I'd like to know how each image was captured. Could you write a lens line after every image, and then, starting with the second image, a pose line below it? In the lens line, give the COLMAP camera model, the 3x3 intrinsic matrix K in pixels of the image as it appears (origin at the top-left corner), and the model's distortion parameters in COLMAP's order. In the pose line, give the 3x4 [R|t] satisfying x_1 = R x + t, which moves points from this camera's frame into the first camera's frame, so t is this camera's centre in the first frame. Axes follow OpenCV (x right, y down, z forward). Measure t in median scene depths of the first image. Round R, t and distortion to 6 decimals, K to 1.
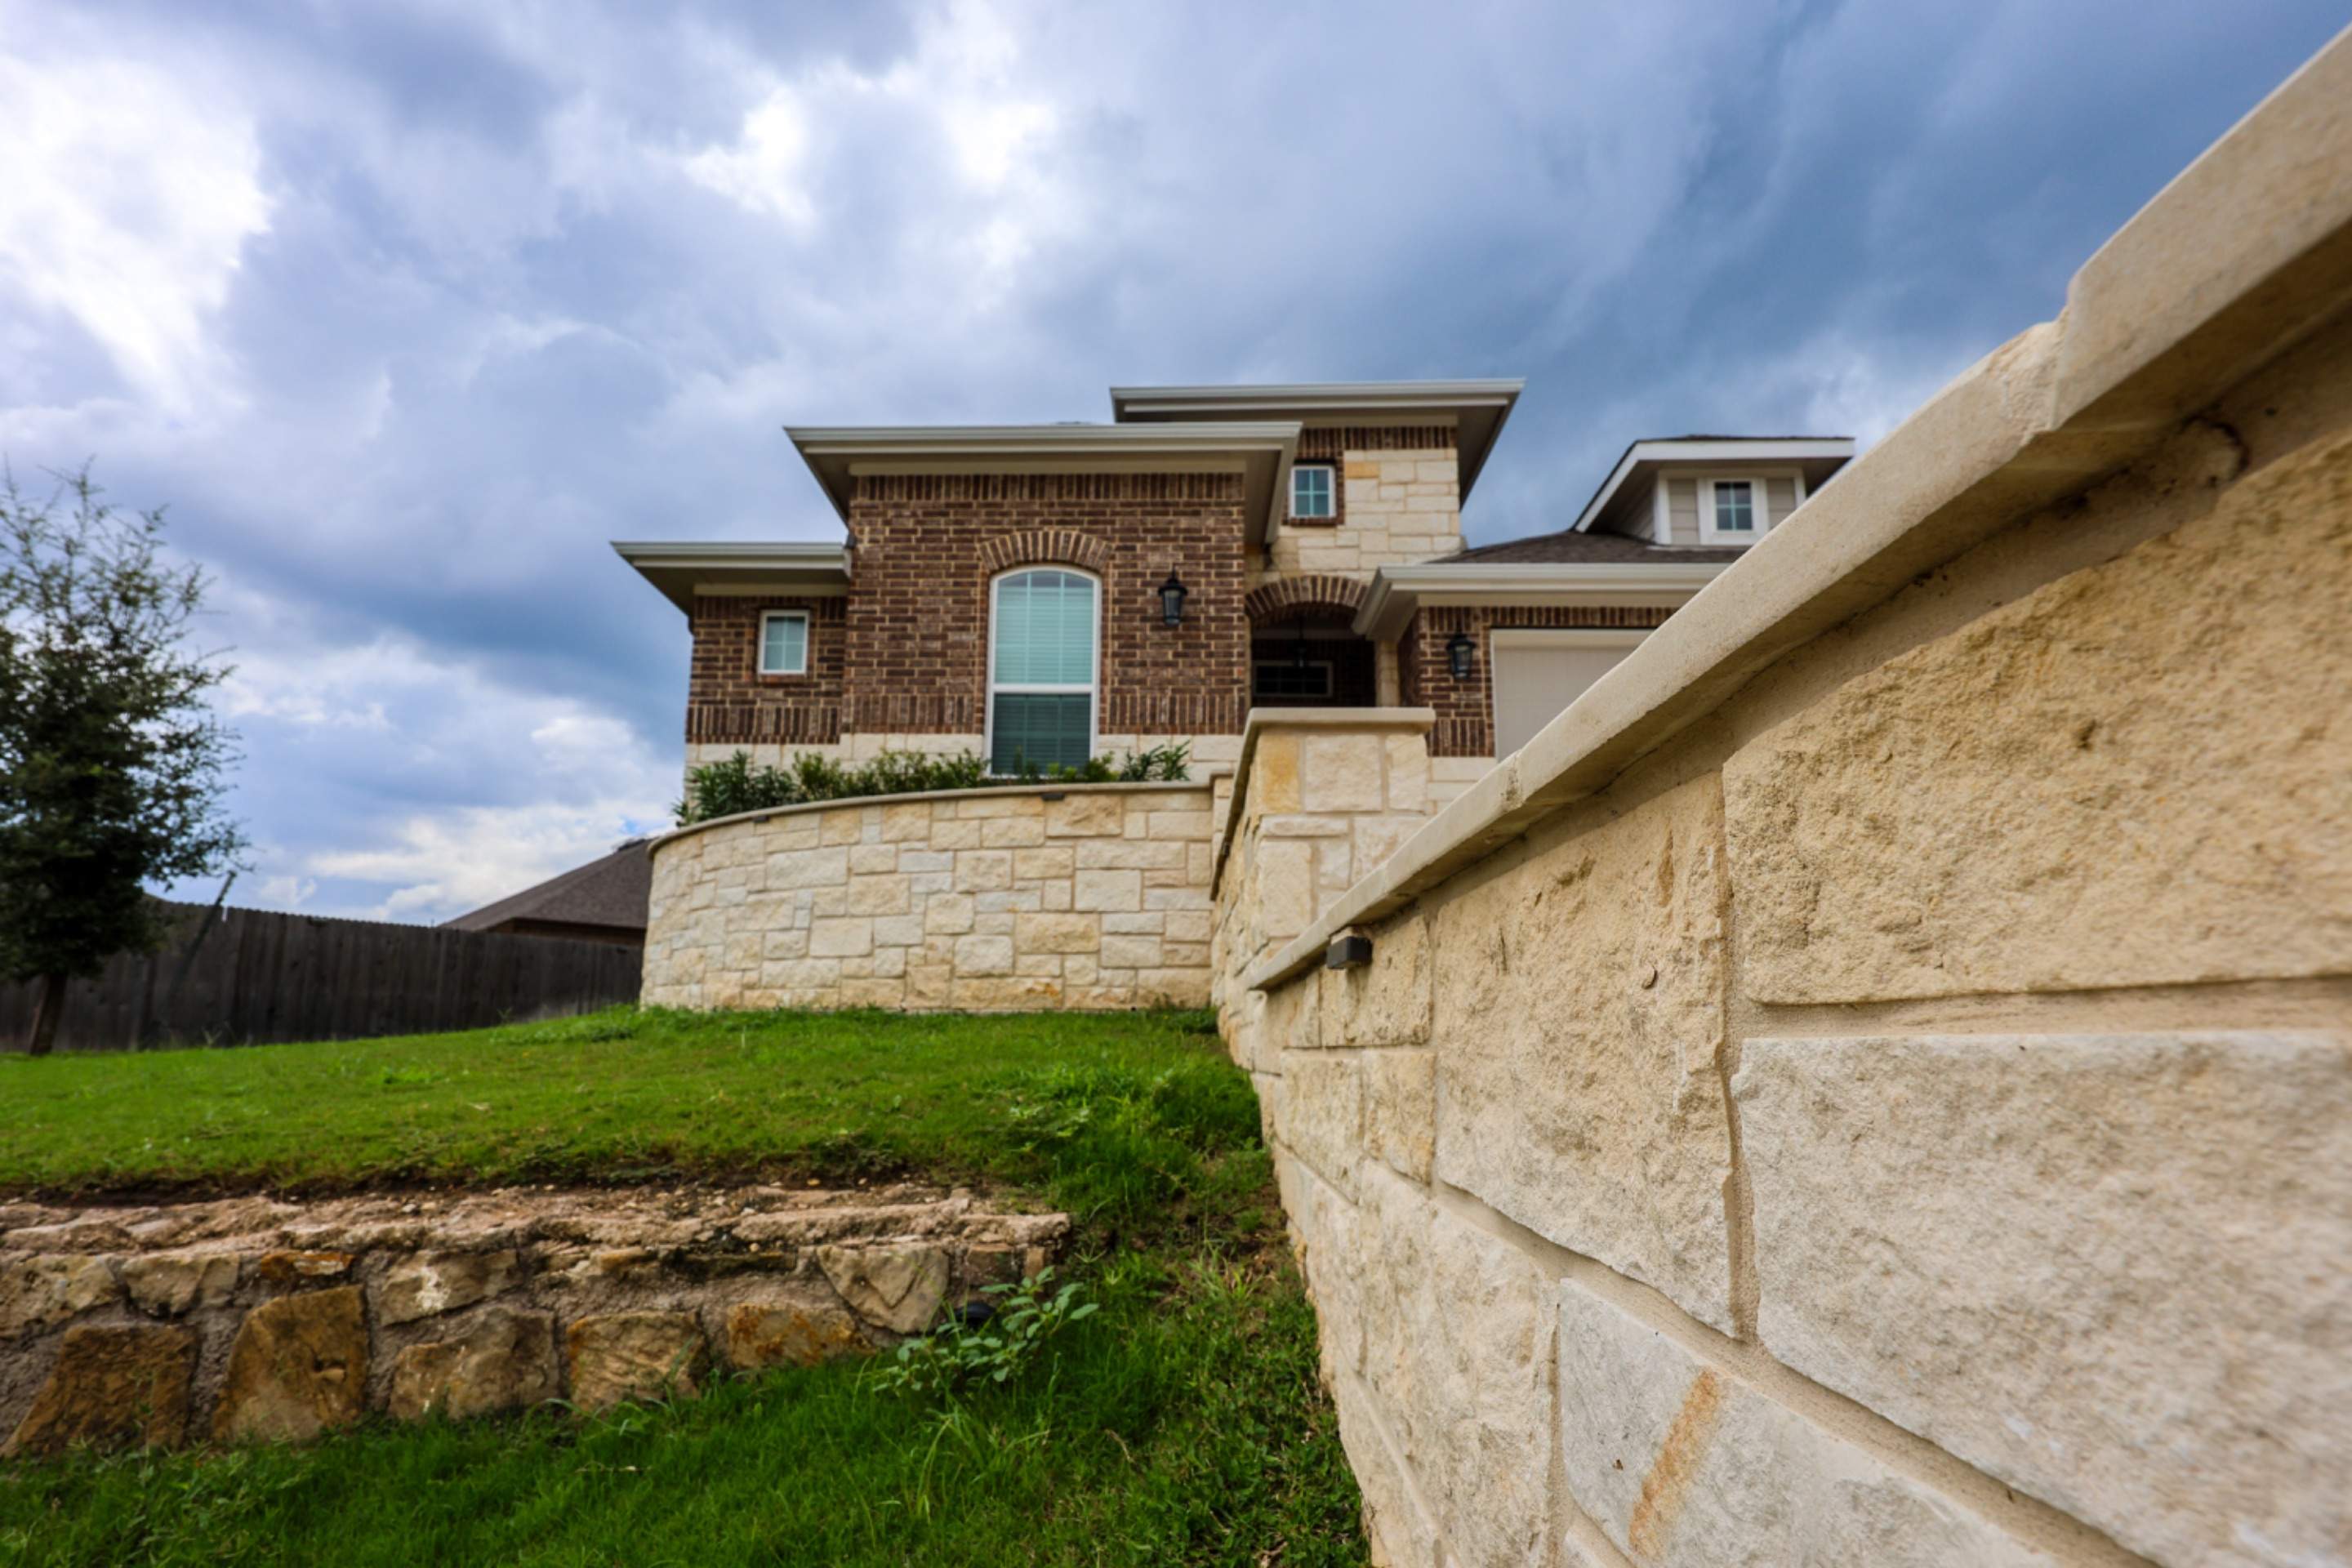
lens RADIAL K [[1059.7, 0, 1128.2], [0, 1059.7, 888.6], [0, 0, 1]] dist [-0.001565, 0.000414]
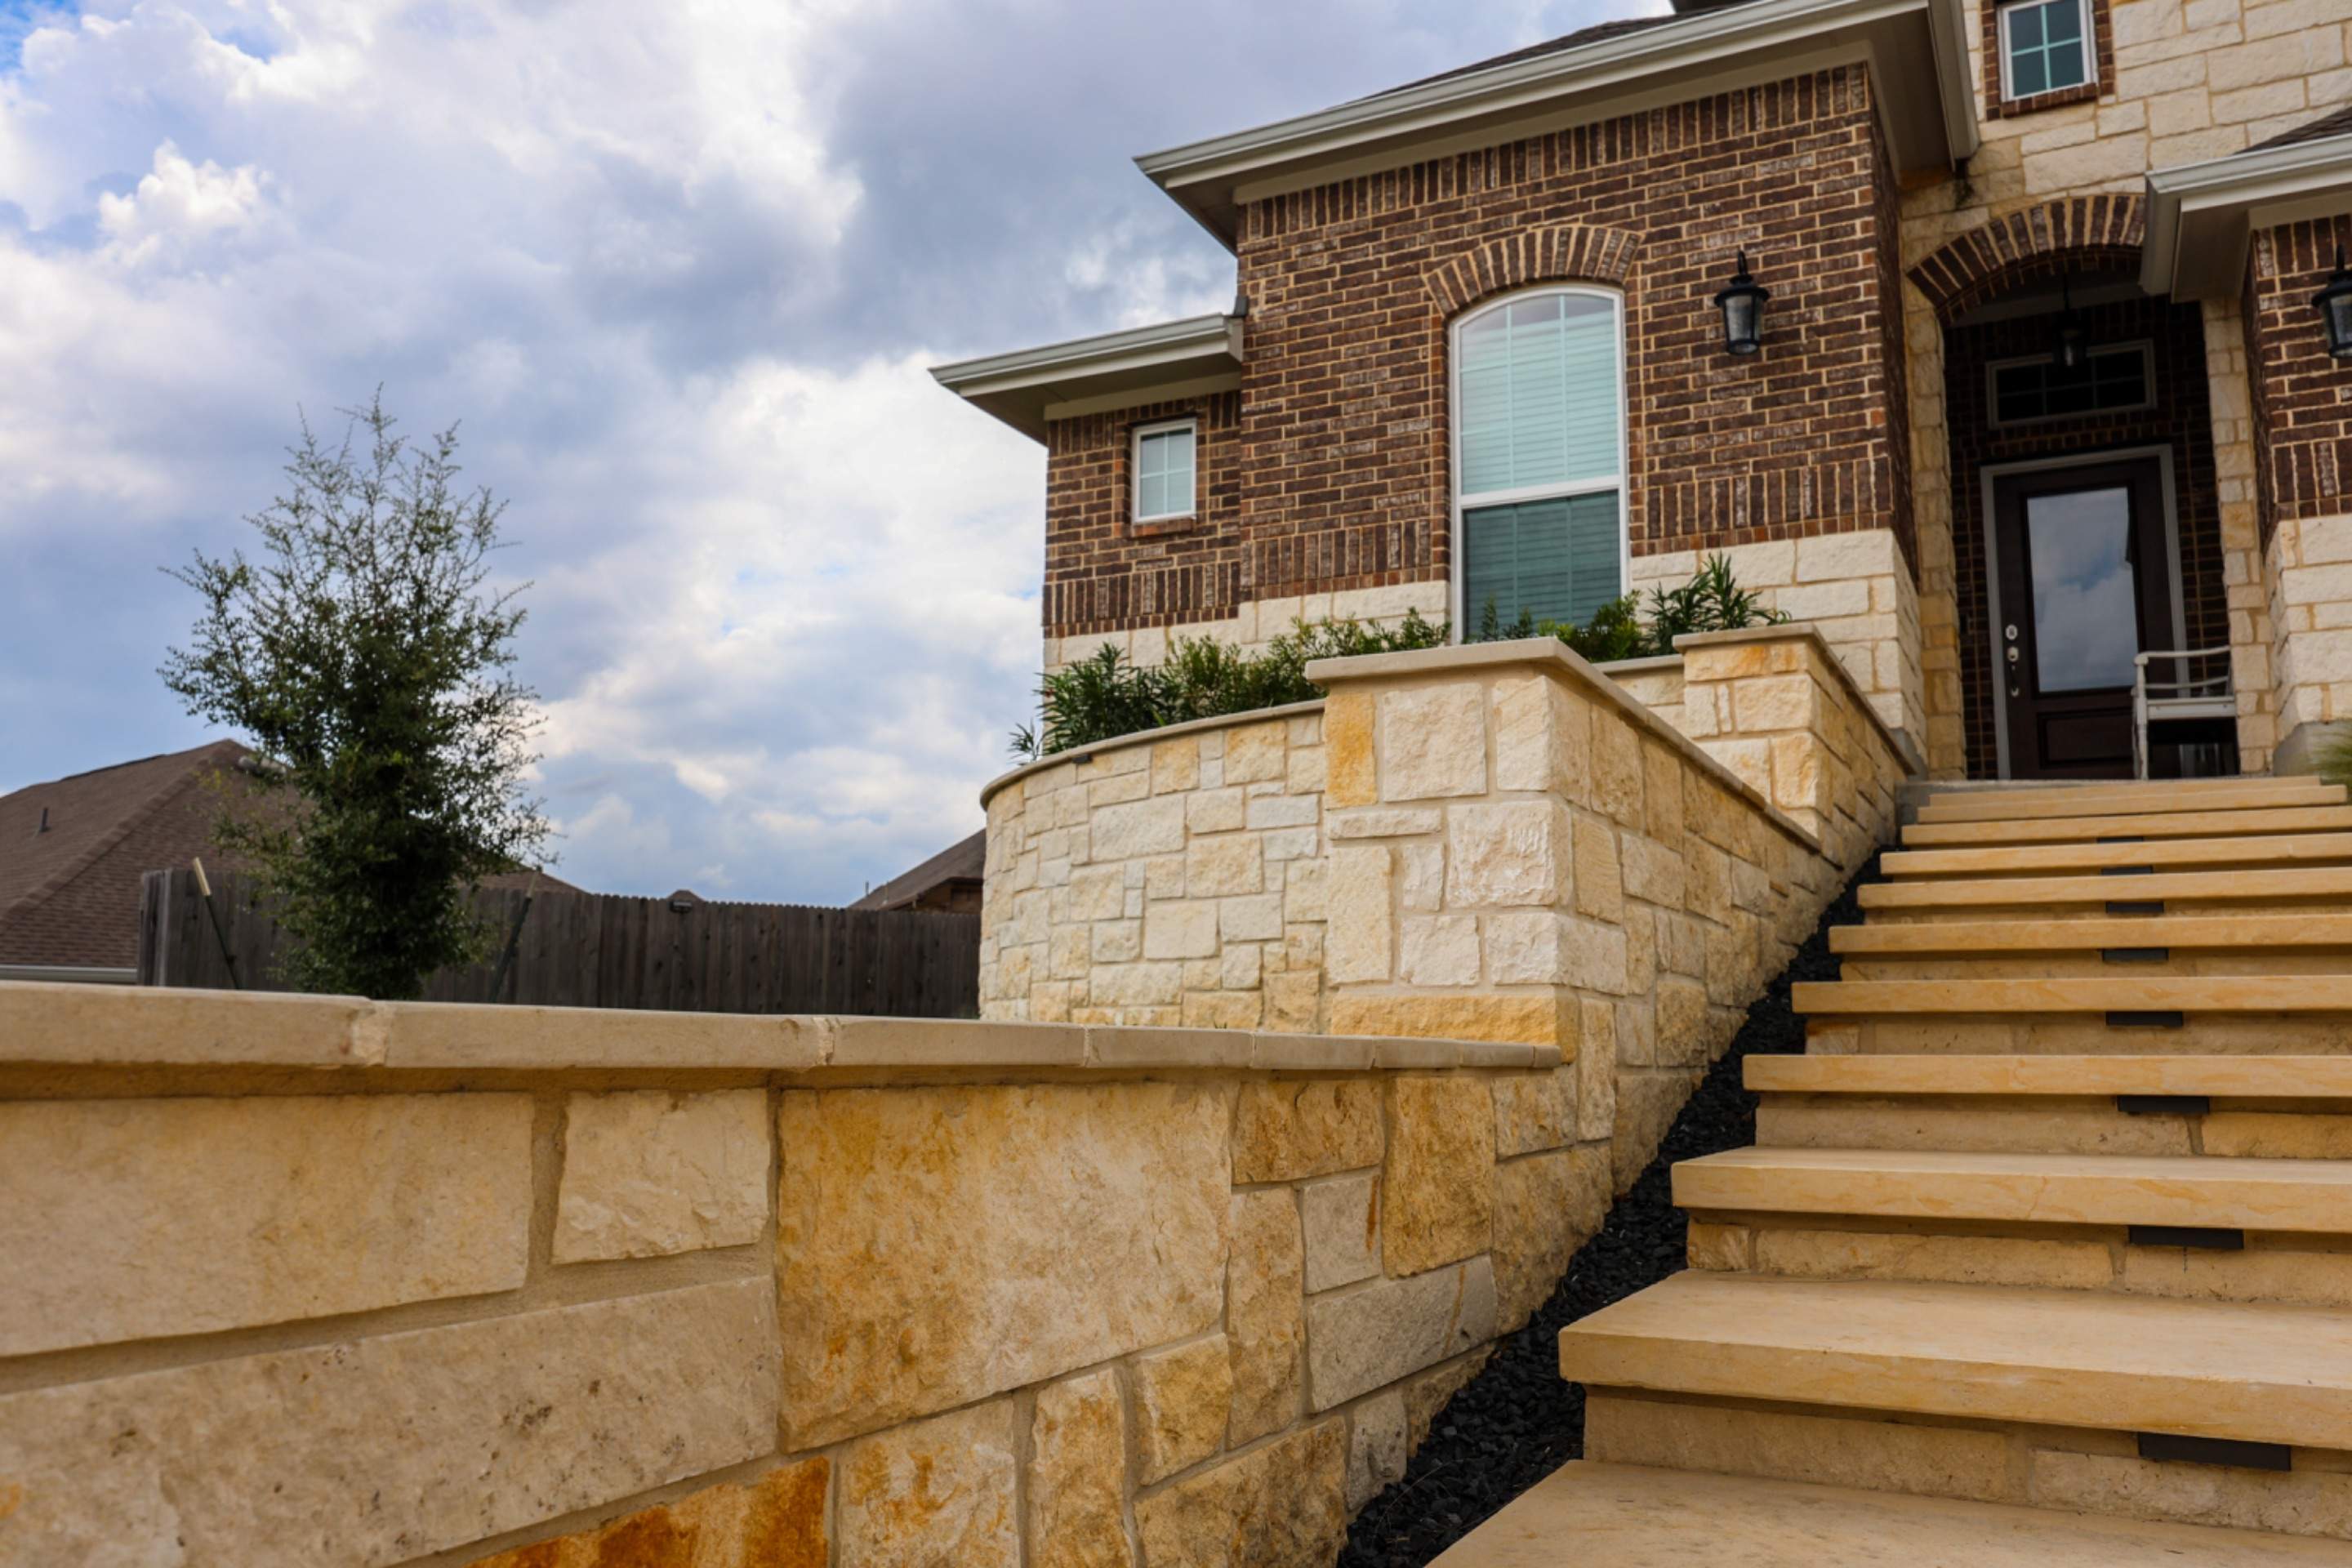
lens RADIAL K [[1819.9, 0, 1176.0], [0, 1819.9, 784.0], [0, 0, 1]] dist [0.003365, 0.001186]
pose [[0.900553, -0.067728, -0.429439, 0.170891], [0.071276, 0.997426, -0.007837, -0.026464], [0.428864, -0.023551, 0.903062, -0.045651]]
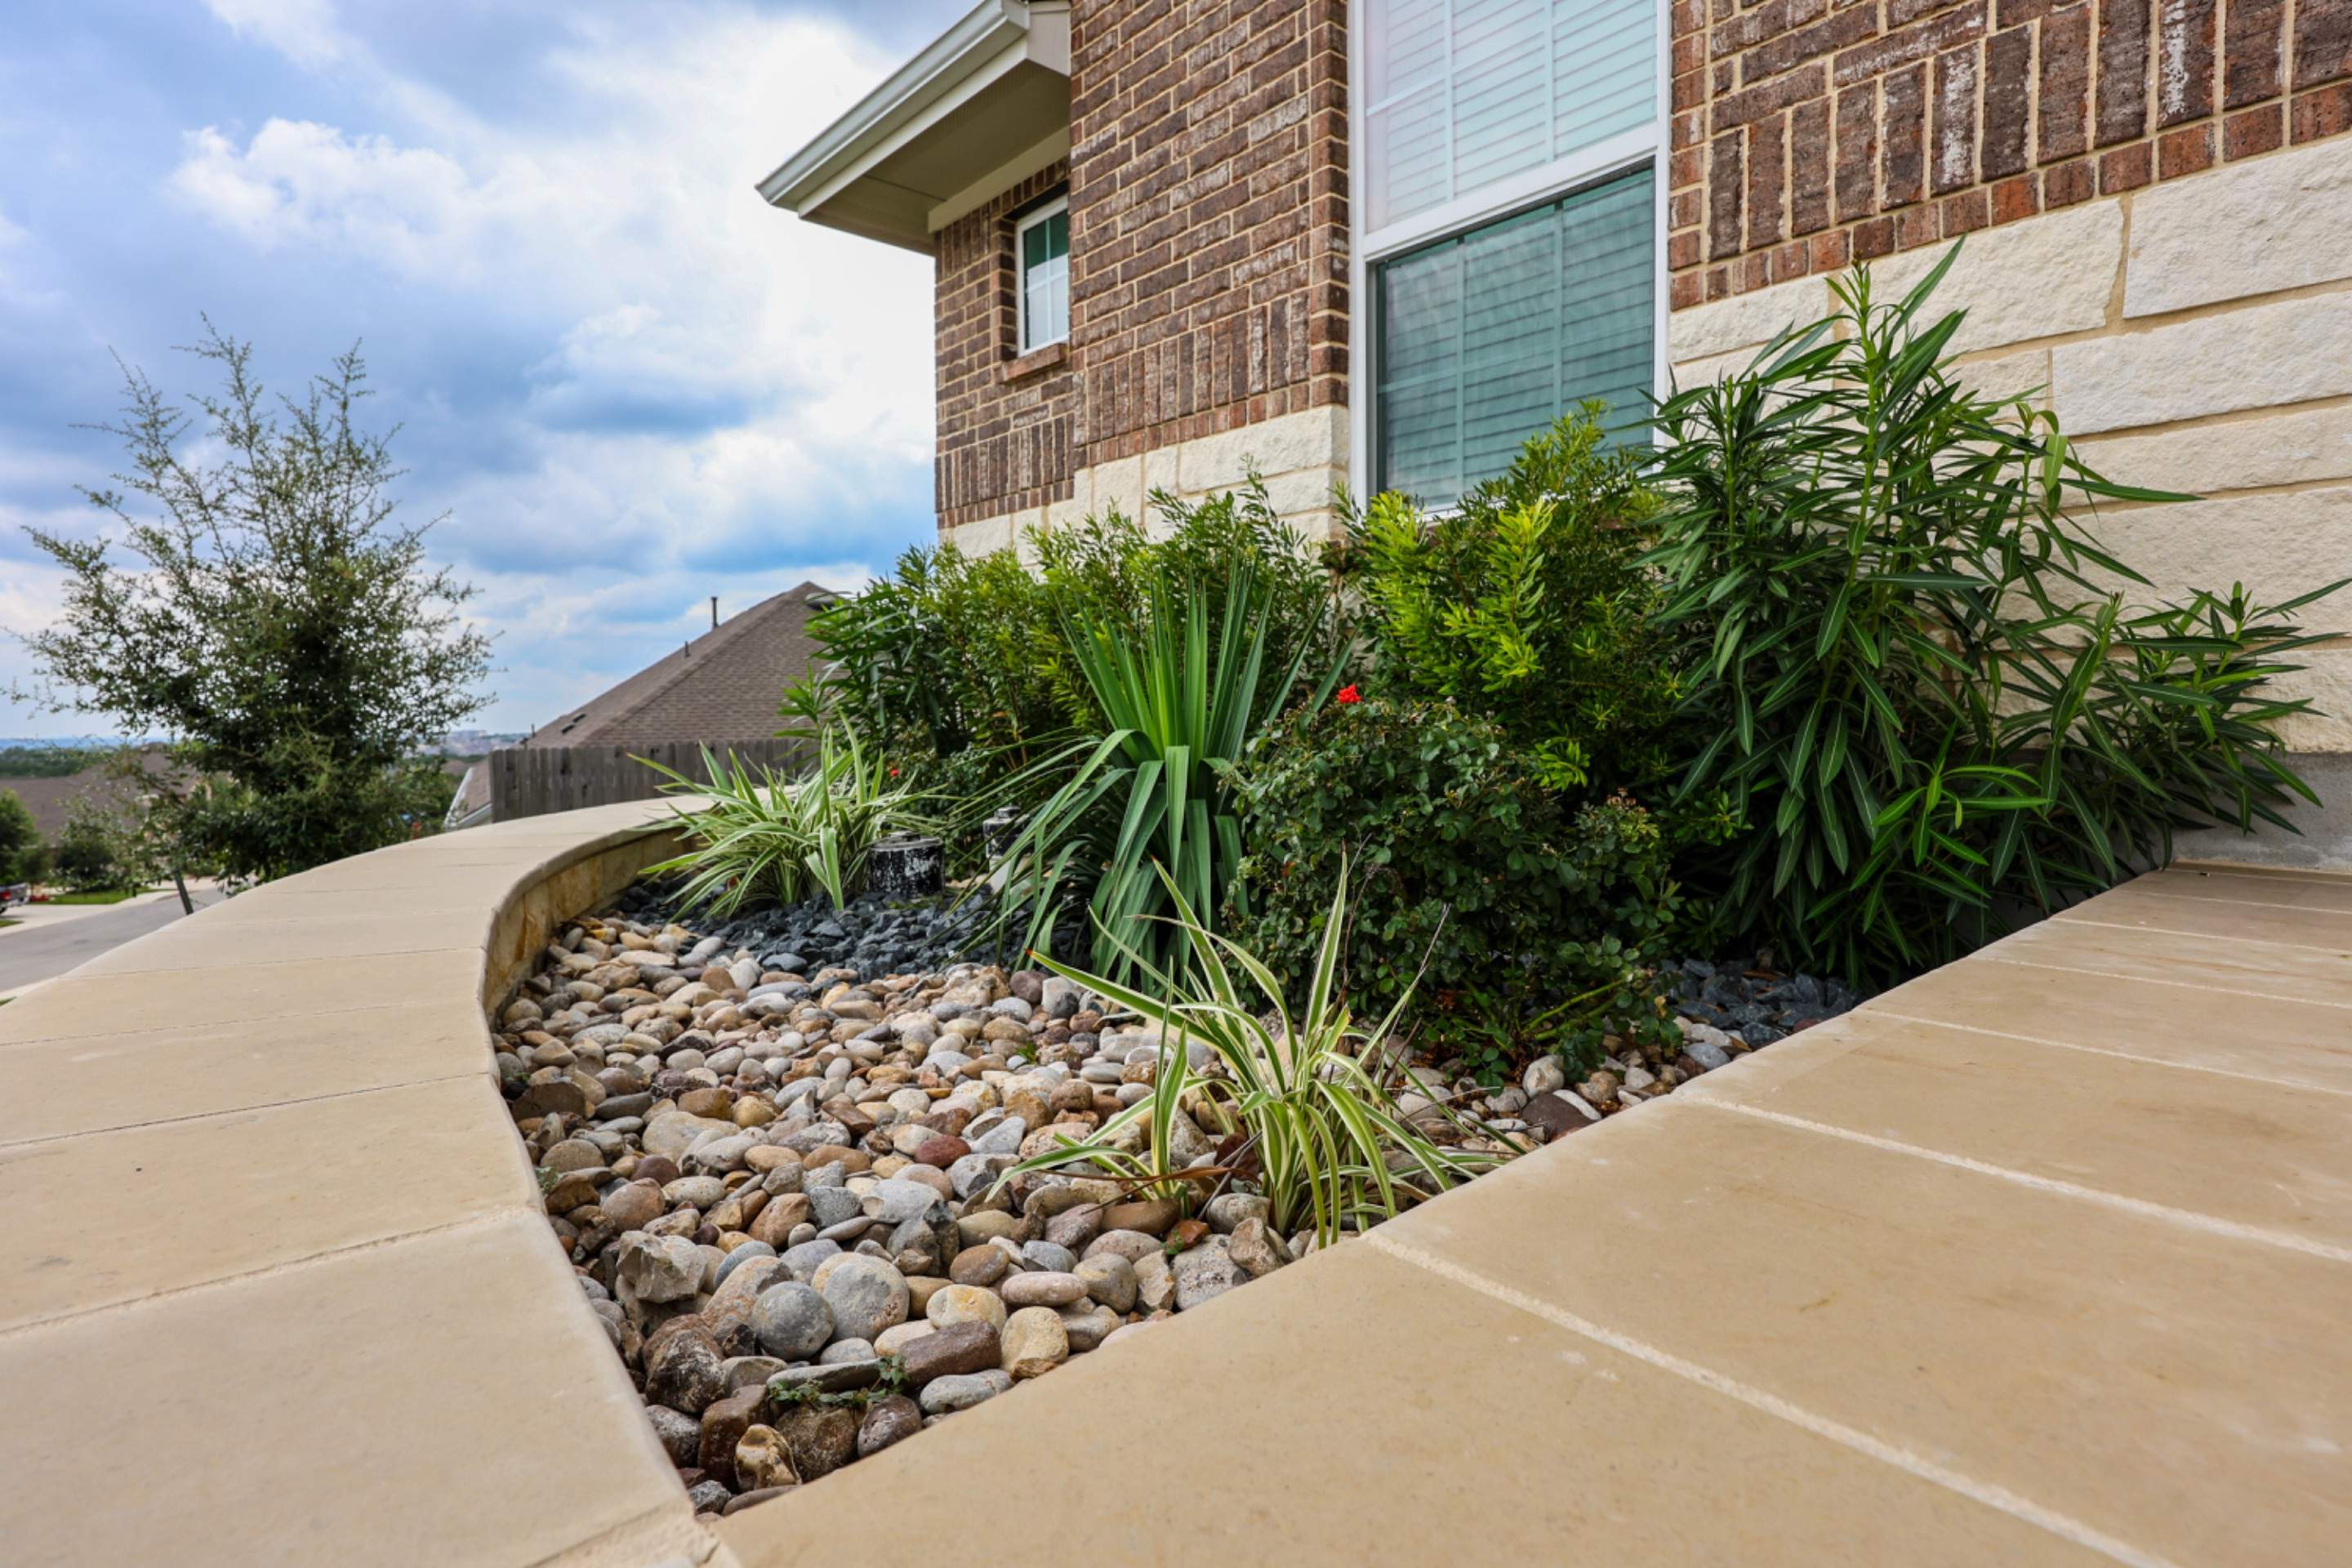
lens RADIAL K [[1184.7, 0, 1154.6], [0, 1184.7, 740.2], [0, 0, 1]] dist [-0.000045, -0.000236]
pose [[0.677580, -0.003680, -0.735440, 0.099958], [0.136018, 0.983364, 0.120396, -0.091233], [0.722762, -0.181611, 0.666808, 0.676654]]
